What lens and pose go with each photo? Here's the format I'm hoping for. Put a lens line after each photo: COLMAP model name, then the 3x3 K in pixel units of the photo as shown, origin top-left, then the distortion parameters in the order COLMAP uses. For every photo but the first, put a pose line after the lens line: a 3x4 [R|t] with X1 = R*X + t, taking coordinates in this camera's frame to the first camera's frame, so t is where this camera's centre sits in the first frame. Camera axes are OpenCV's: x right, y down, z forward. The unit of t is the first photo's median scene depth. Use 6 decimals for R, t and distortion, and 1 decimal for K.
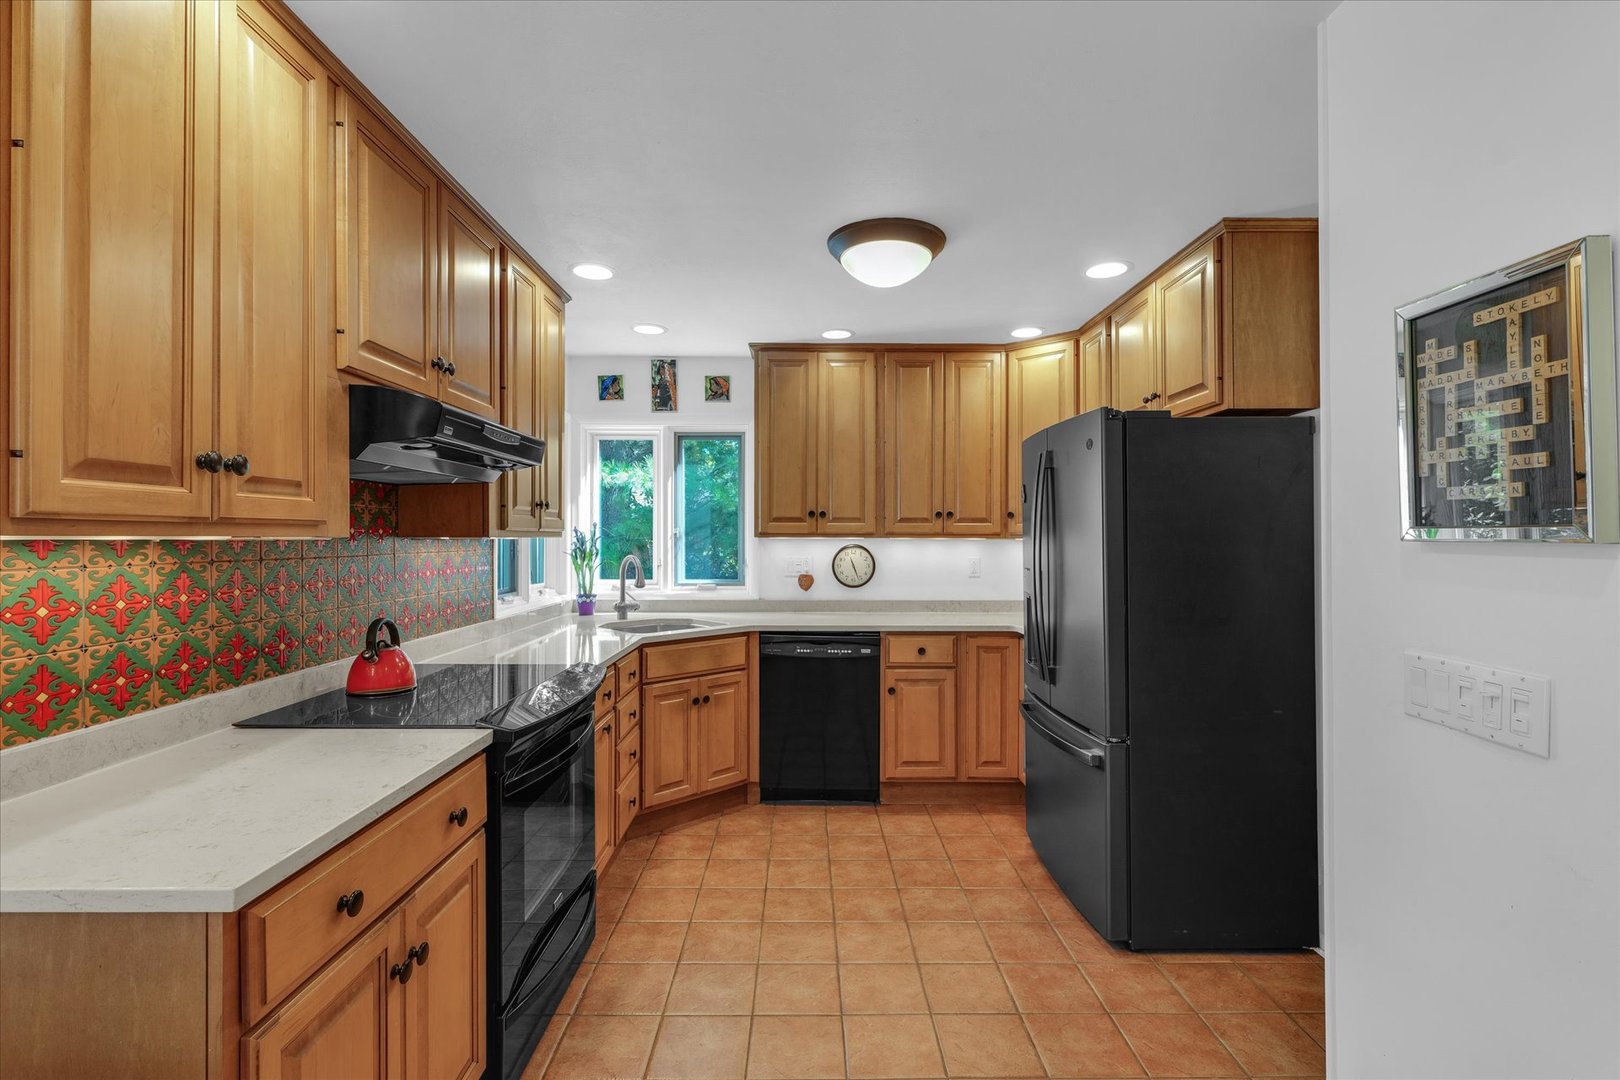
lens RADIAL K [[732.7, 0, 802.6], [0, 732.7, 529.3], [0, 0, 1]] dist [0.004988, -0.000977]
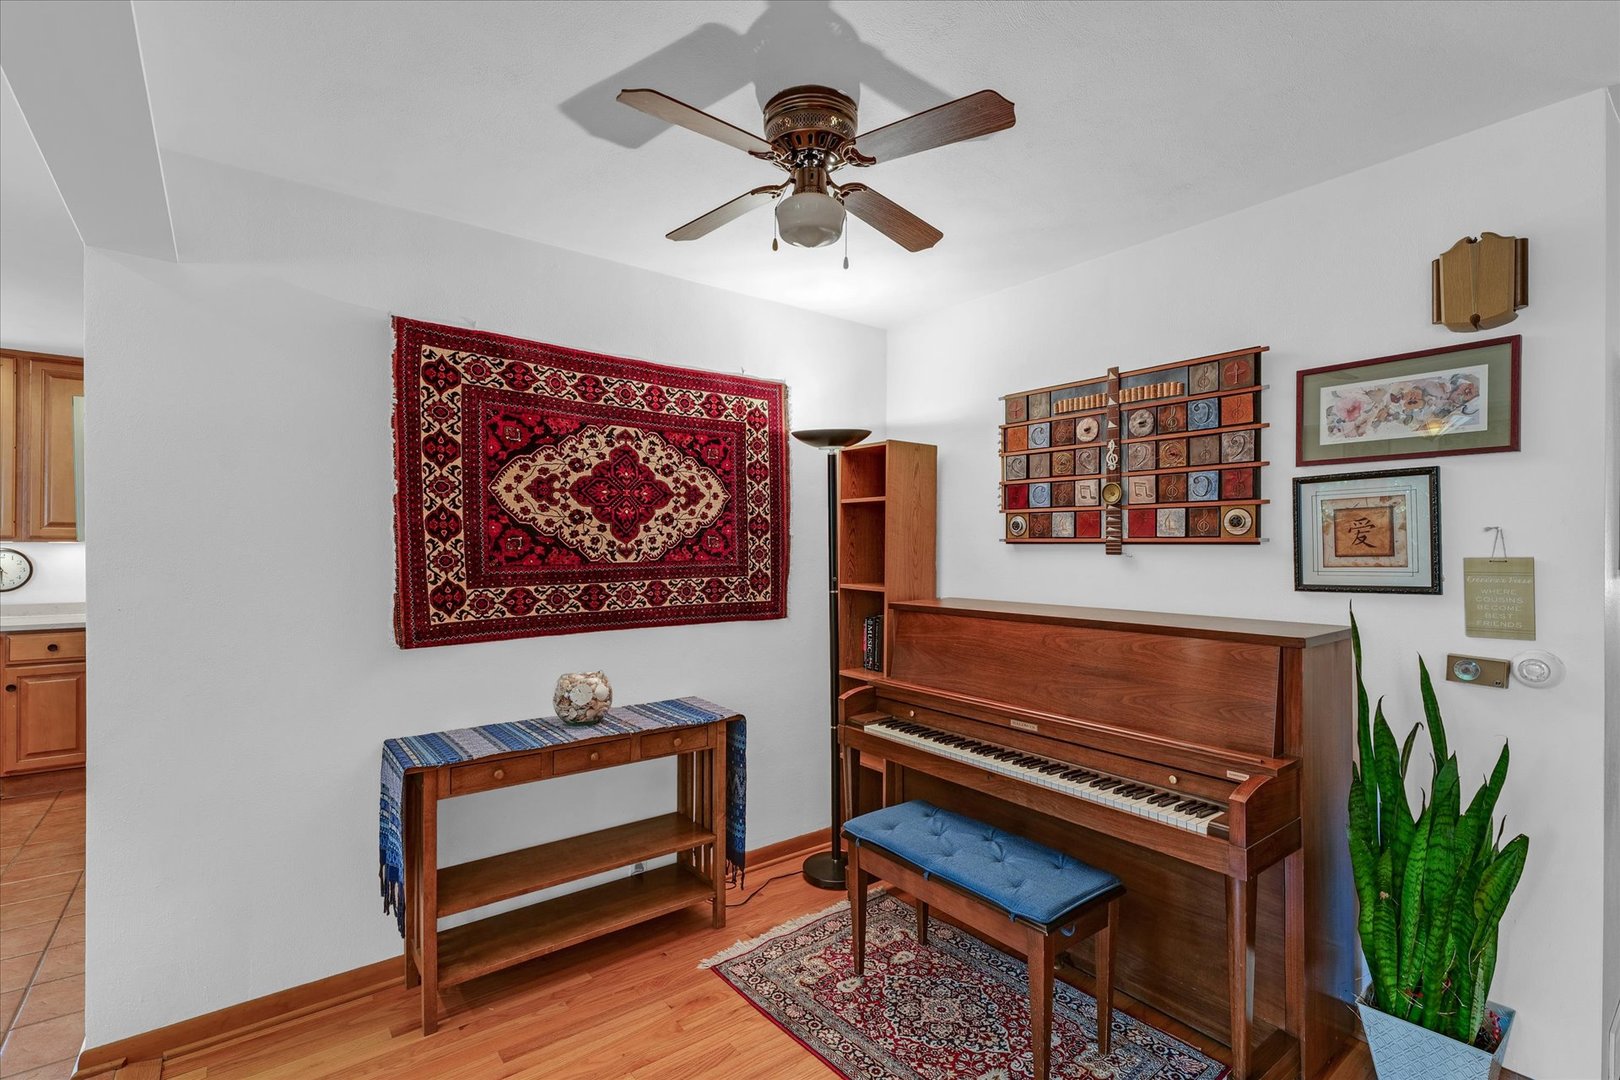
lens RADIAL K [[732.7, 0, 808.6], [0, 732.7, 541.6], [0, 0, 1]] dist [0.004988, -0.000977]
pose [[0.801720, 0.004982, 0.597680, 0.441514], [-0.005767, 0.999983, -0.000600, 0.007120], [-0.597672, -0.002966, 0.801735, -0.564714]]
